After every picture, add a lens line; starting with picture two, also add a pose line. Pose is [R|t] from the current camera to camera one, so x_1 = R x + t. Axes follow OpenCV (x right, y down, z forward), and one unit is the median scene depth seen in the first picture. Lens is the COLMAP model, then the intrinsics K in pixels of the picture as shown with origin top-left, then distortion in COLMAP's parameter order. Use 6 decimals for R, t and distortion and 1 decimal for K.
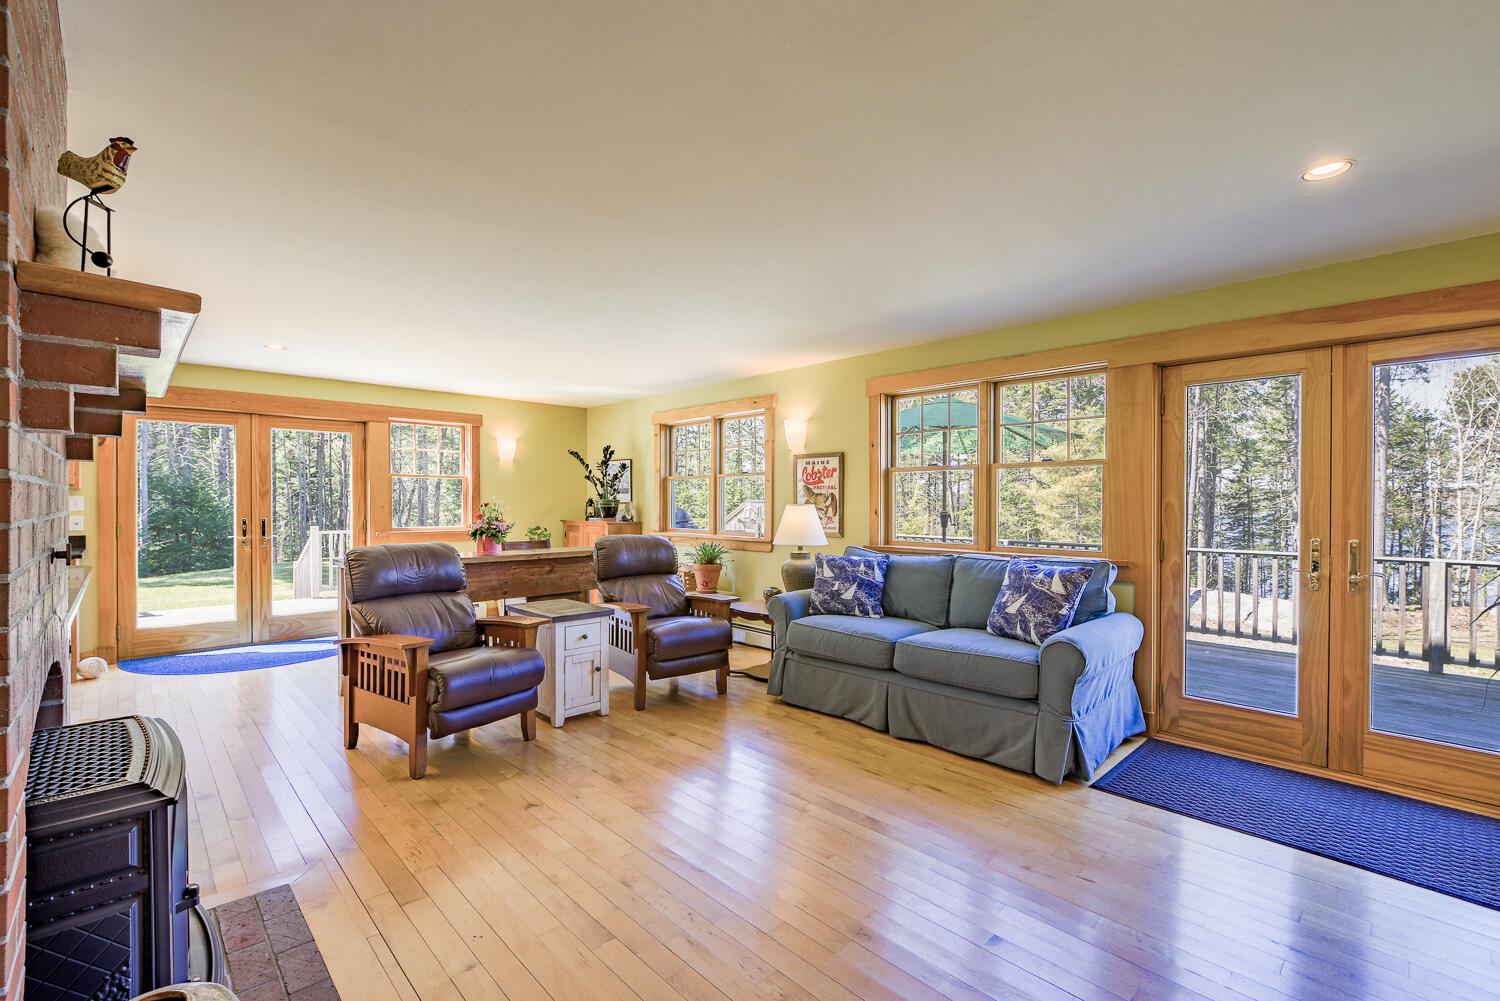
lens RADIAL K [[649.8, 0, 751.0], [0, 649.8, 504.2], [0, 0, 1]] dist [-0.002076, -0.000050]
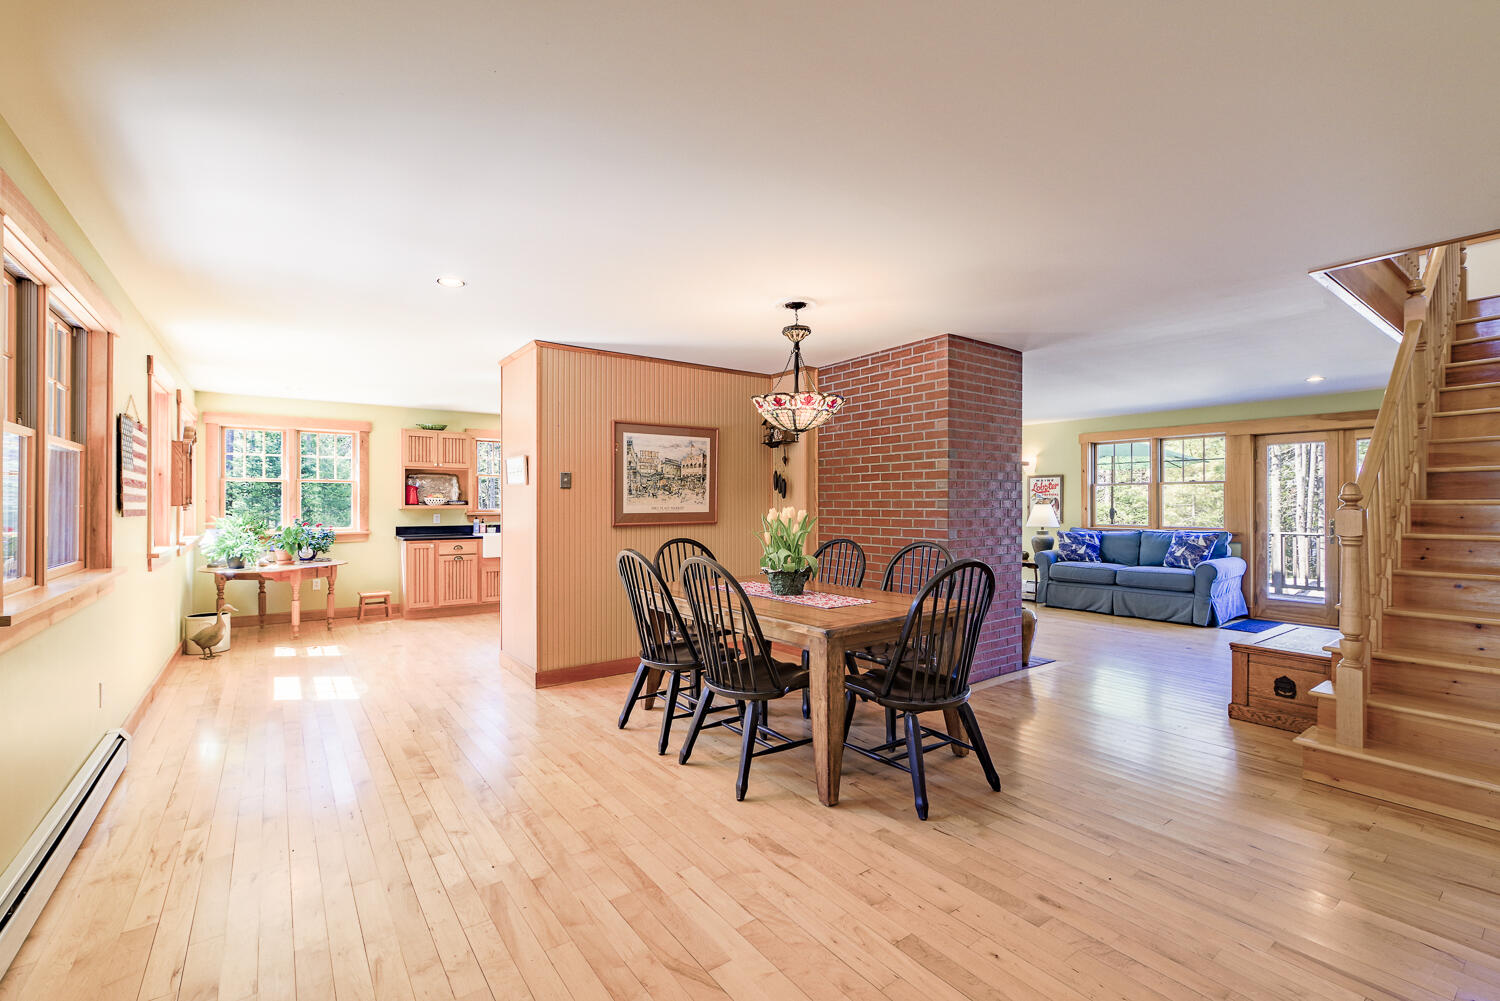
lens RADIAL K [[649.8, 0, 751.0], [0, 649.8, 501.6], [0, 0, 1]] dist [-0.002076, -0.000050]
pose [[0.992265, -0.005004, -0.124040, -0.661817], [0.004364, 0.999976, -0.005437, -0.001742], [0.124065, 0.004853, 0.992262, -1.175124]]
